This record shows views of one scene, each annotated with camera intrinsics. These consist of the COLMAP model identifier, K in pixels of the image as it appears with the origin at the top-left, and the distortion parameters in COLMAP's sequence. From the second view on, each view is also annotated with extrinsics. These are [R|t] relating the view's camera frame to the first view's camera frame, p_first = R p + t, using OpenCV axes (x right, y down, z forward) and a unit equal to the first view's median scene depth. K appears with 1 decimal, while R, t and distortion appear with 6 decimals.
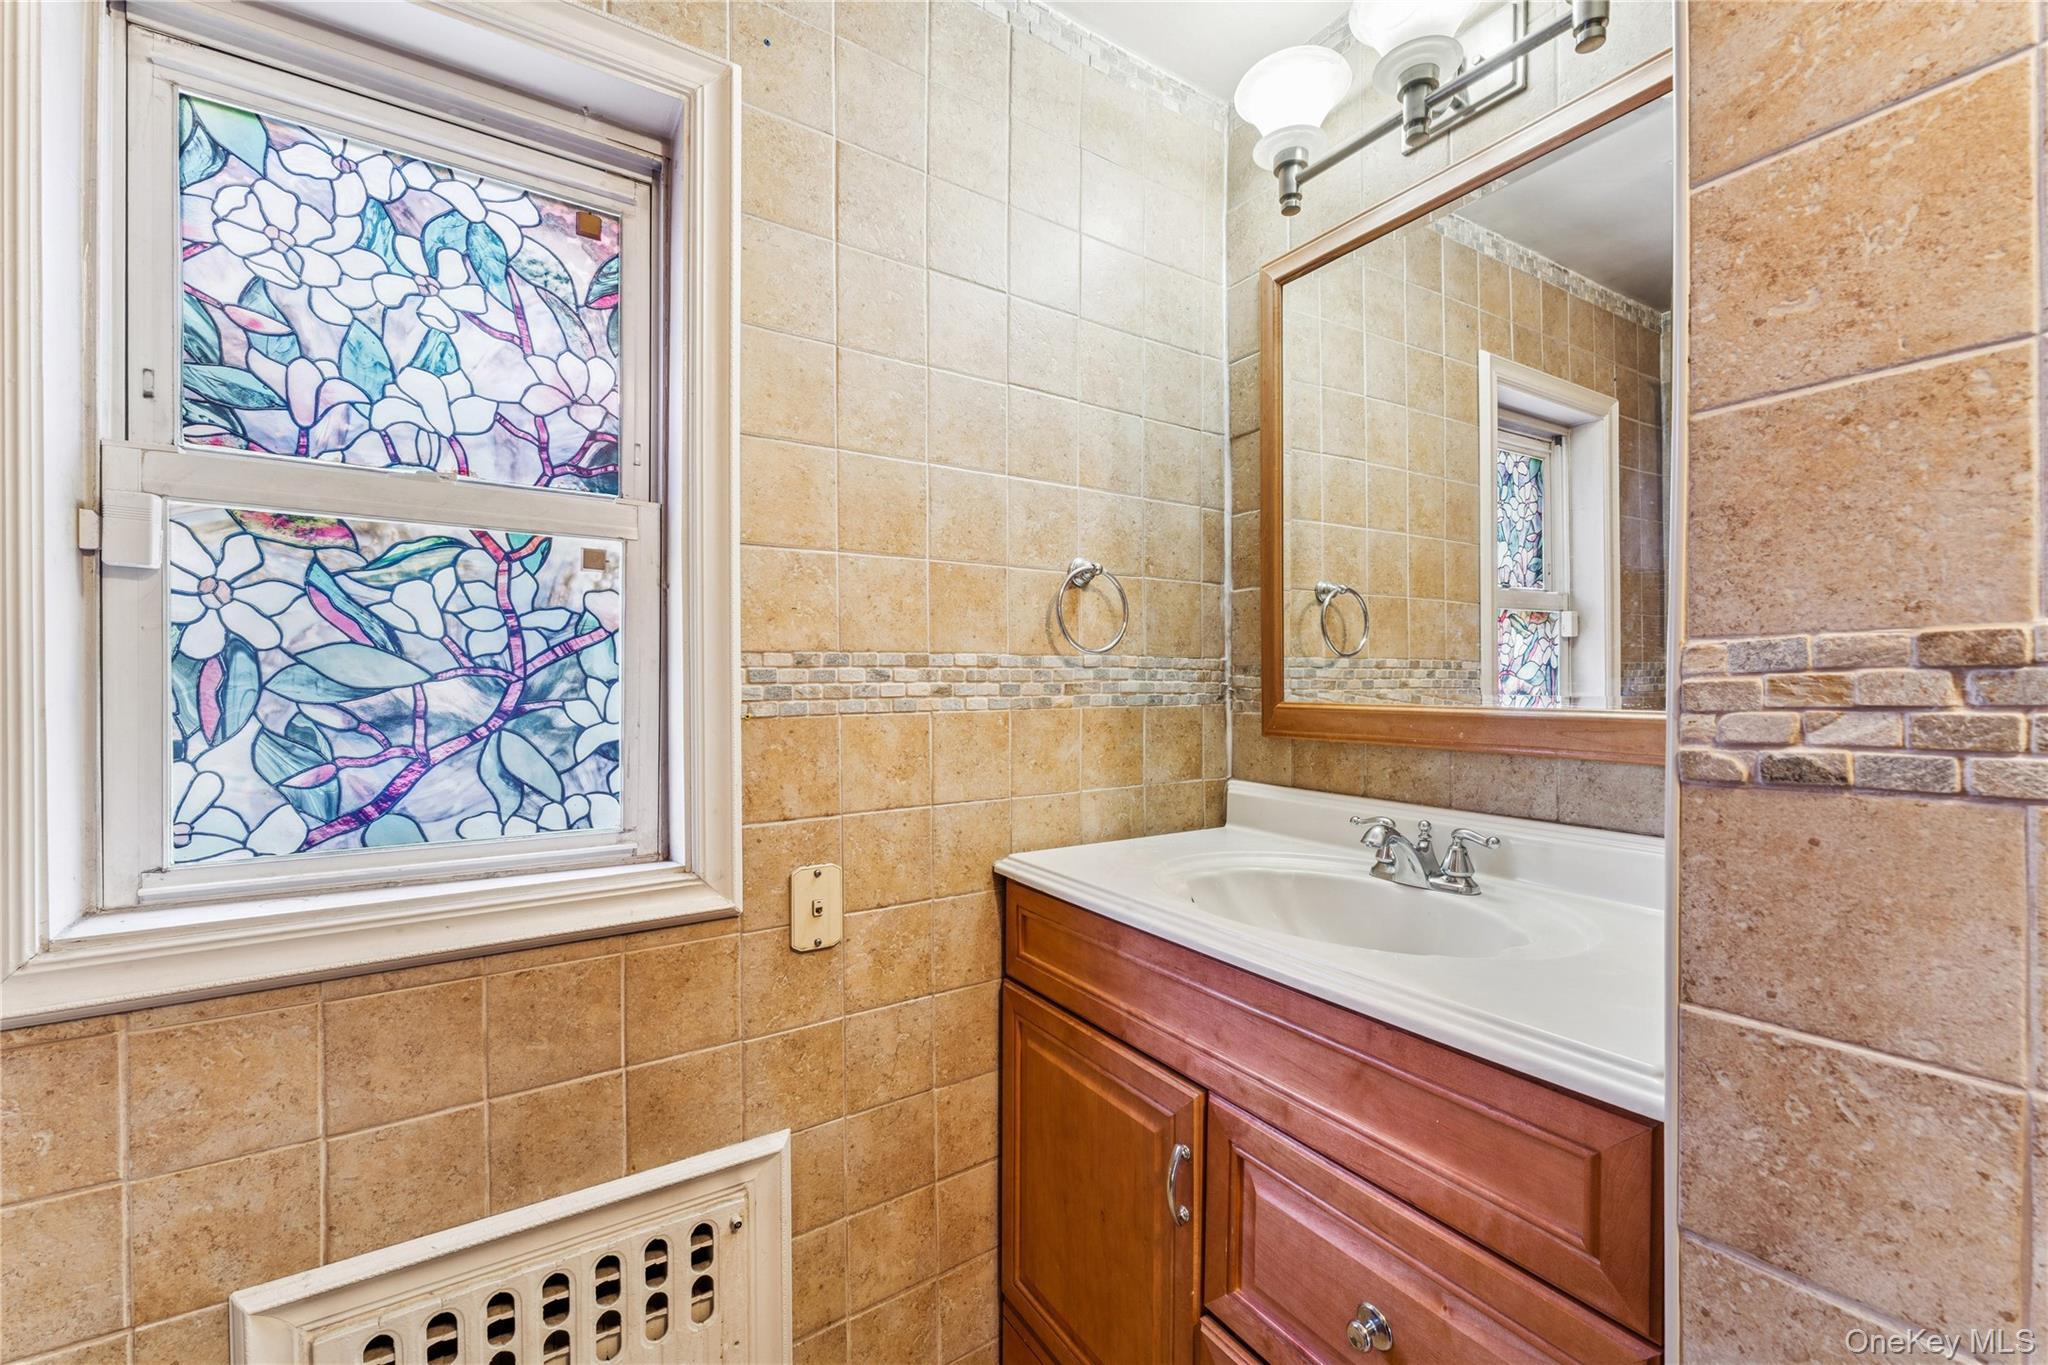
lens RADIAL K [[821.0, 0, 1009.2], [0, 821.0, 686.8], [0, 0, 1]] dist [-0.001224, -0.000721]
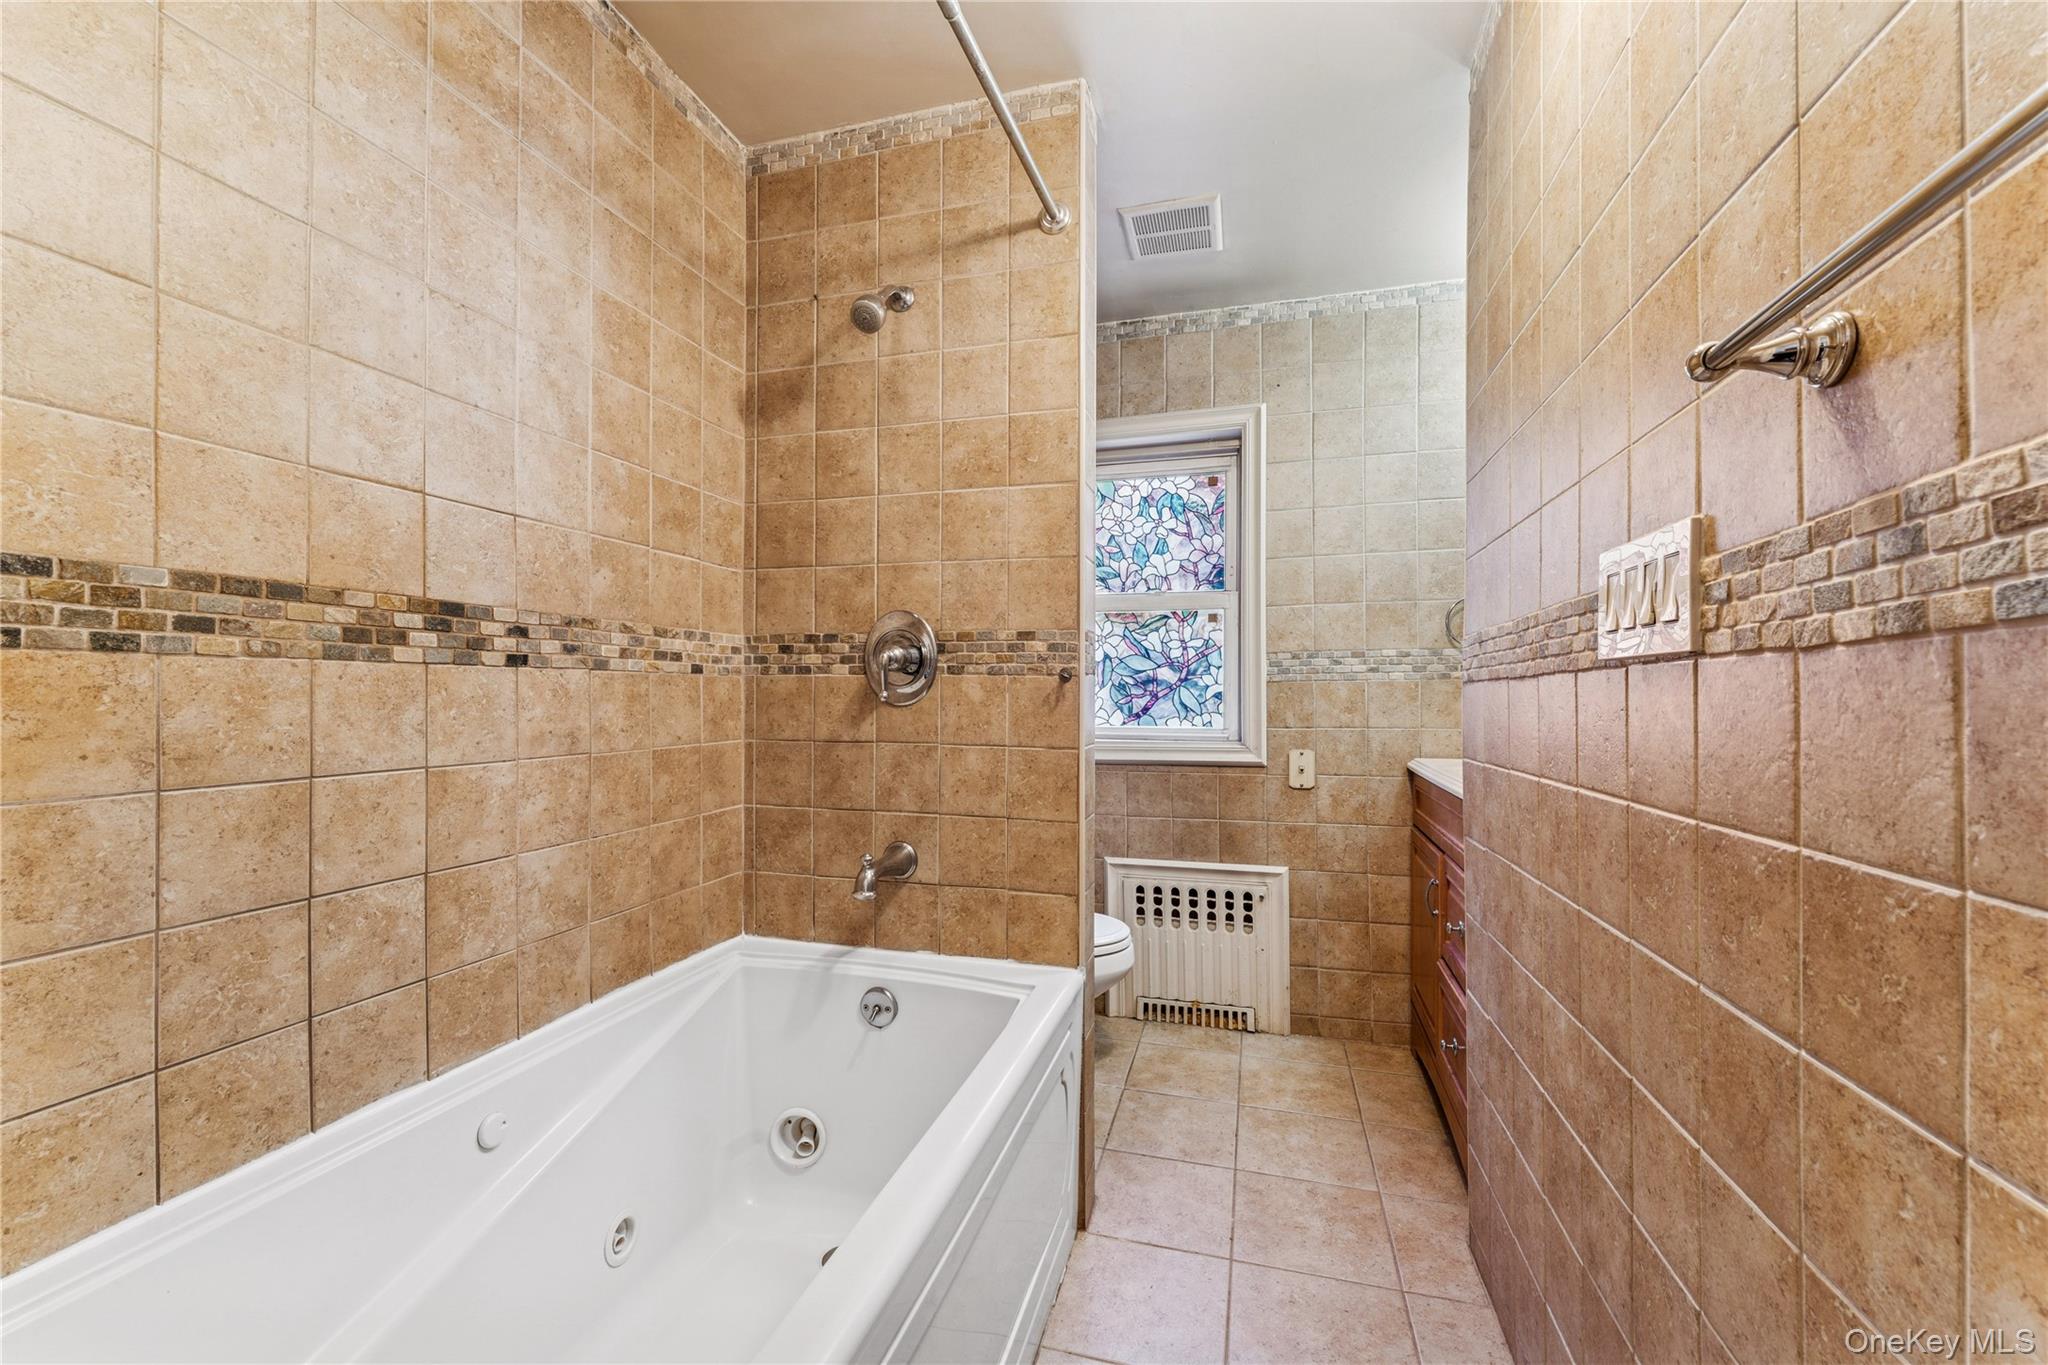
lens RADIAL K [[821.0, 0, 1021.8], [0, 821.0, 692.1], [0, 0, 1]] dist [-0.001224, -0.000721]
pose [[0.651221, -0.006090, -0.758864, 0.985330], [-0.005464, 0.999904, -0.012713, 0.101642], [0.758868, 0.012426, 0.651125, -1.033656]]
